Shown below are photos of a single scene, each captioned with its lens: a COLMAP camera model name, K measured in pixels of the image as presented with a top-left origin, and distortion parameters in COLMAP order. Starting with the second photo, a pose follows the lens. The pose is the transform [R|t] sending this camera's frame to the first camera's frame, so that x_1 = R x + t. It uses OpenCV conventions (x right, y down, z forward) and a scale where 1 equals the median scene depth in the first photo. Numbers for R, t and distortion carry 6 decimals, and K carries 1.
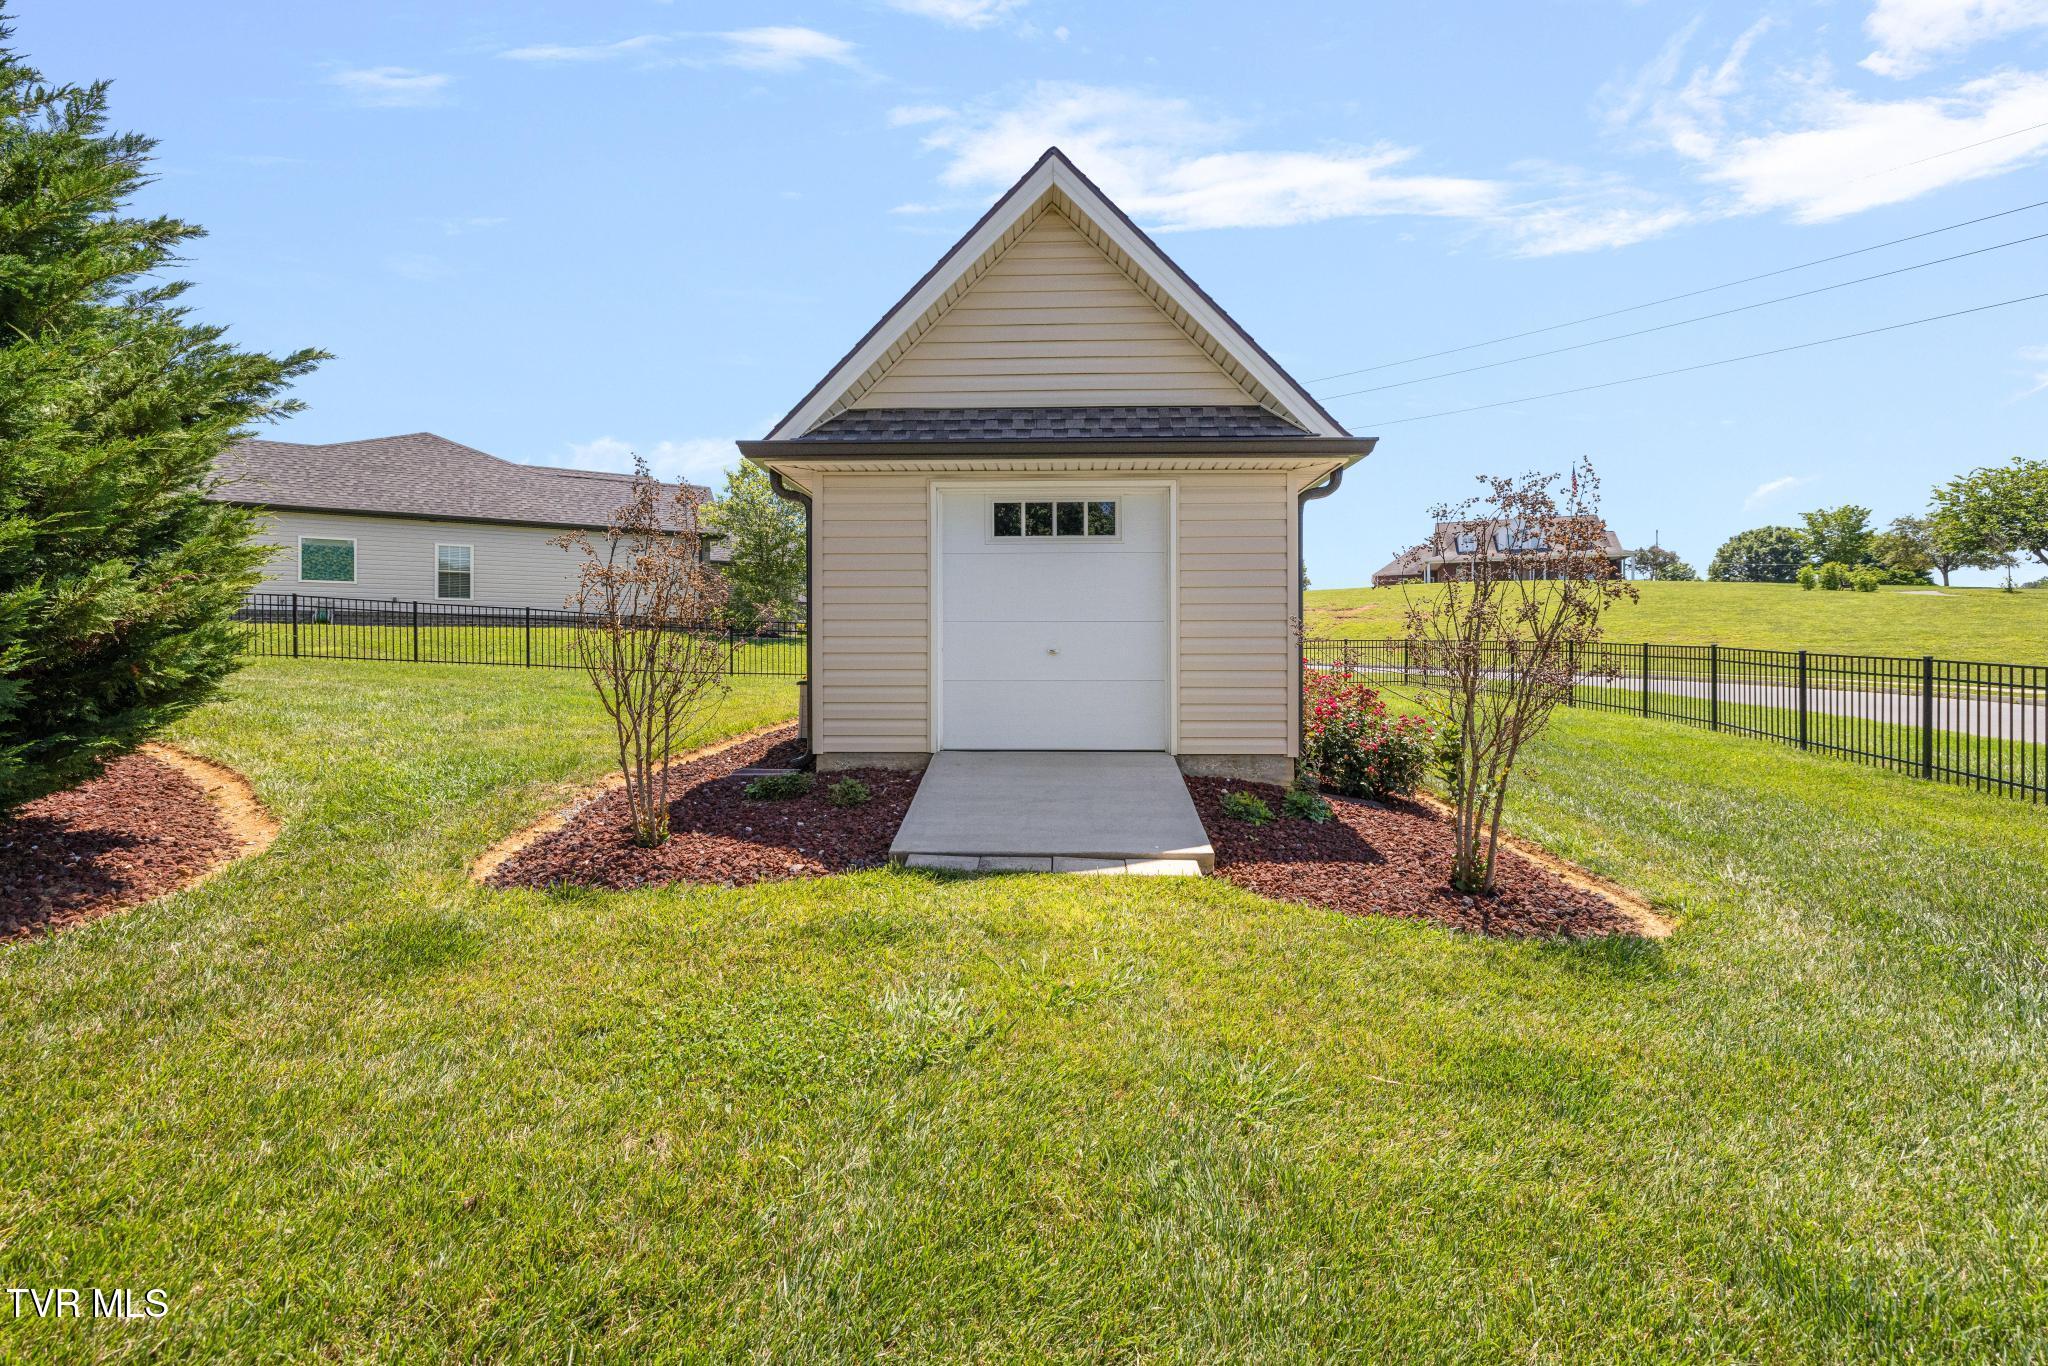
lens RADIAL K [[875.8, 0, 1042.2], [0, 875.8, 675.4], [0, 0, 1]] dist [0.001549, 0.000204]
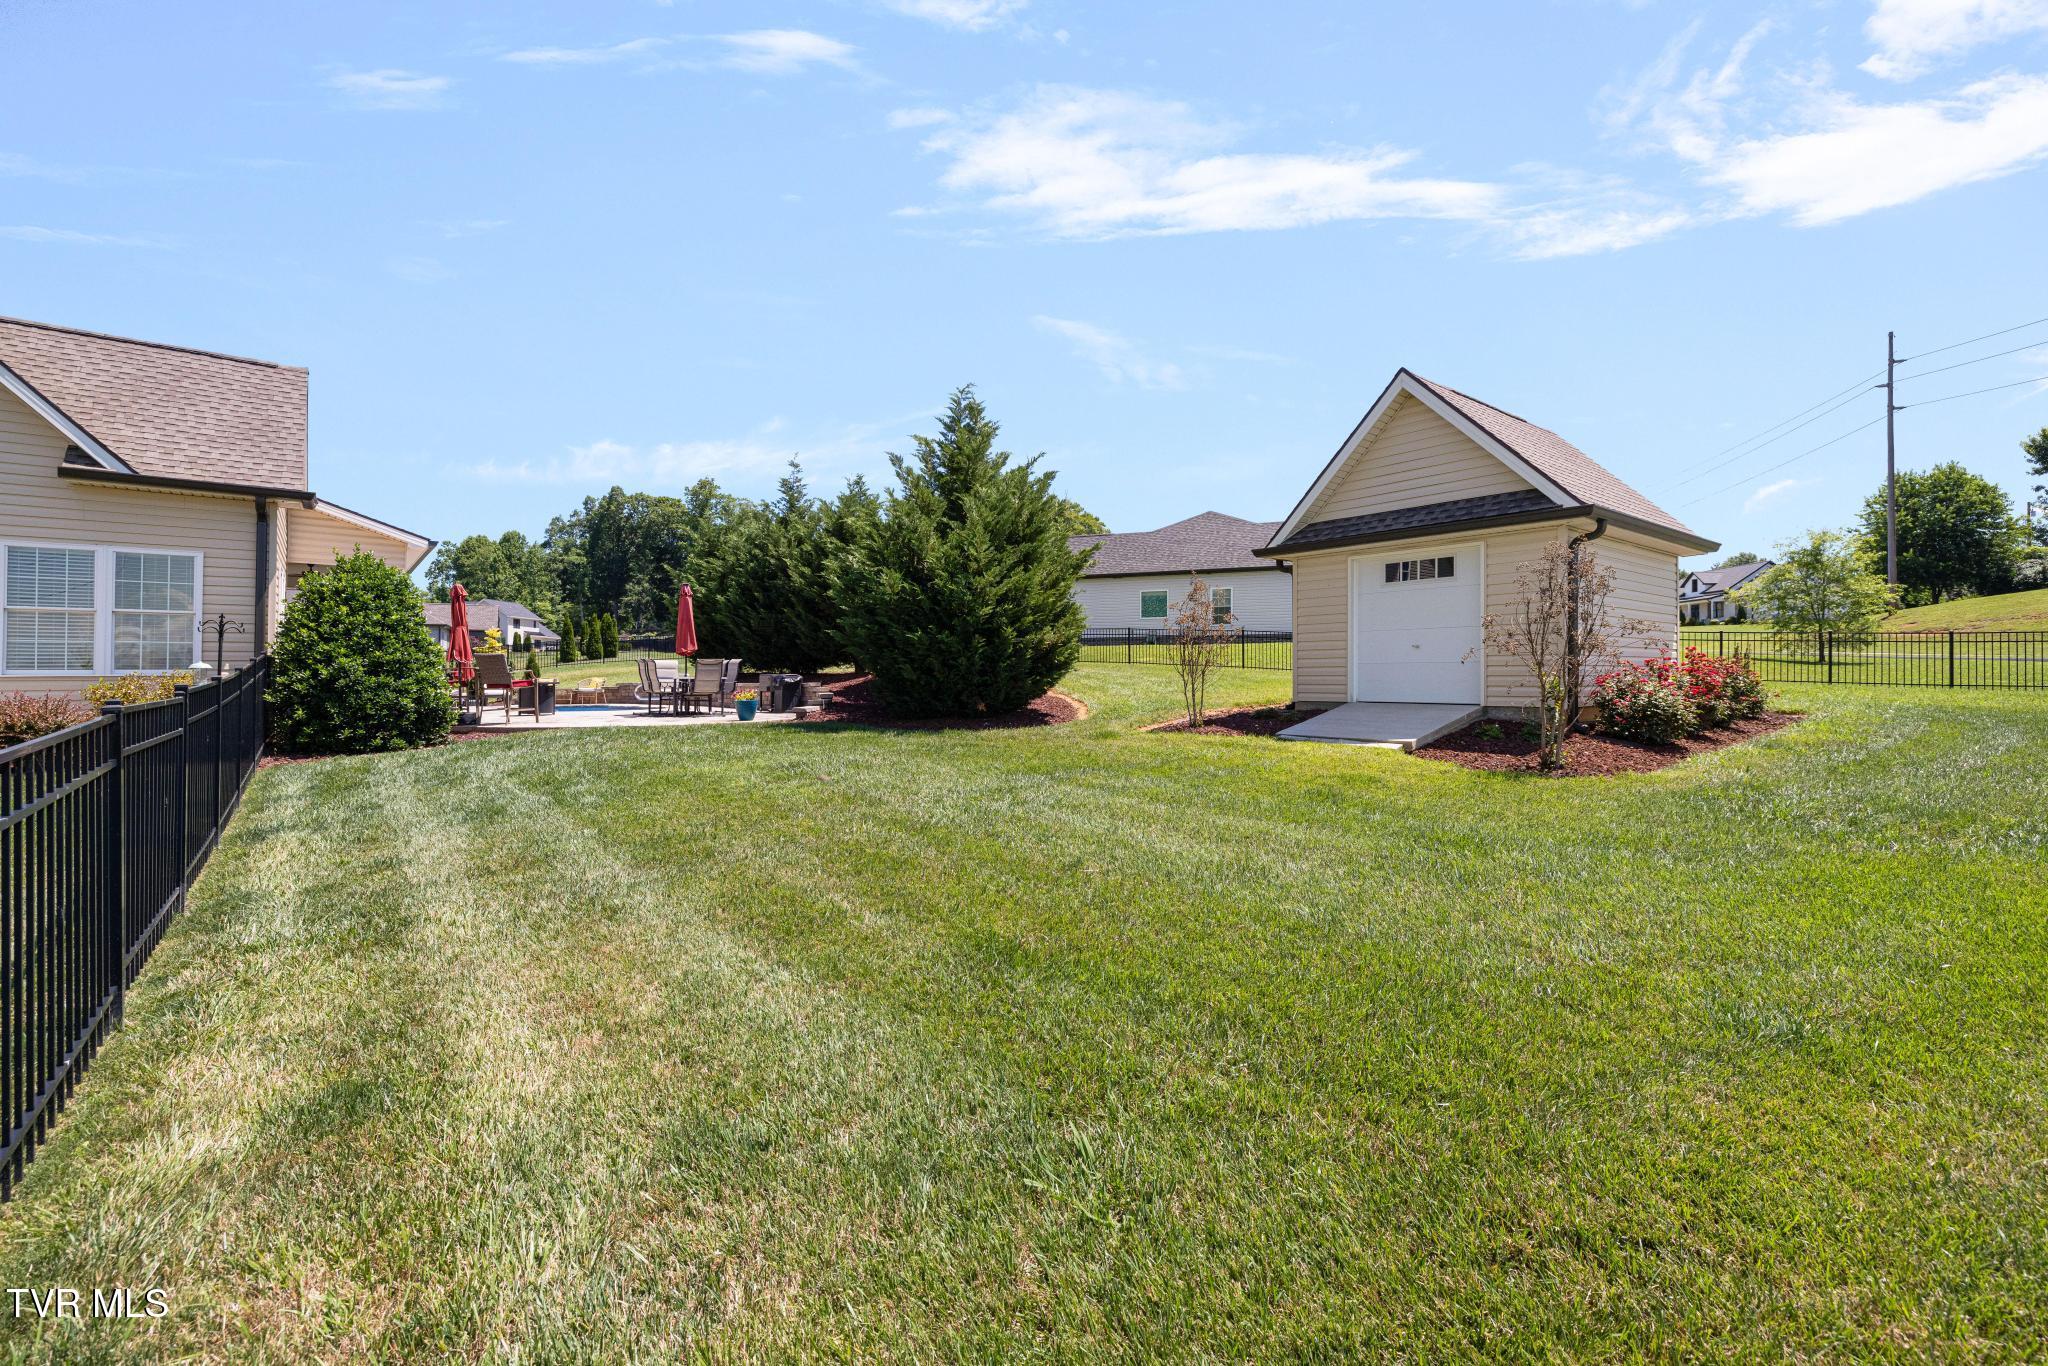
lens RADIAL K [[875.8, 0, 1025.5], [0, 875.8, 680.2], [0, 0, 1]] dist [0.001549, 0.000204]
pose [[0.650649, 0.001570, -0.759377, 0.849529], [-0.008577, 0.999949, -0.005282, 0.057225], [0.759330, 0.009949, 0.650630, -0.738330]]
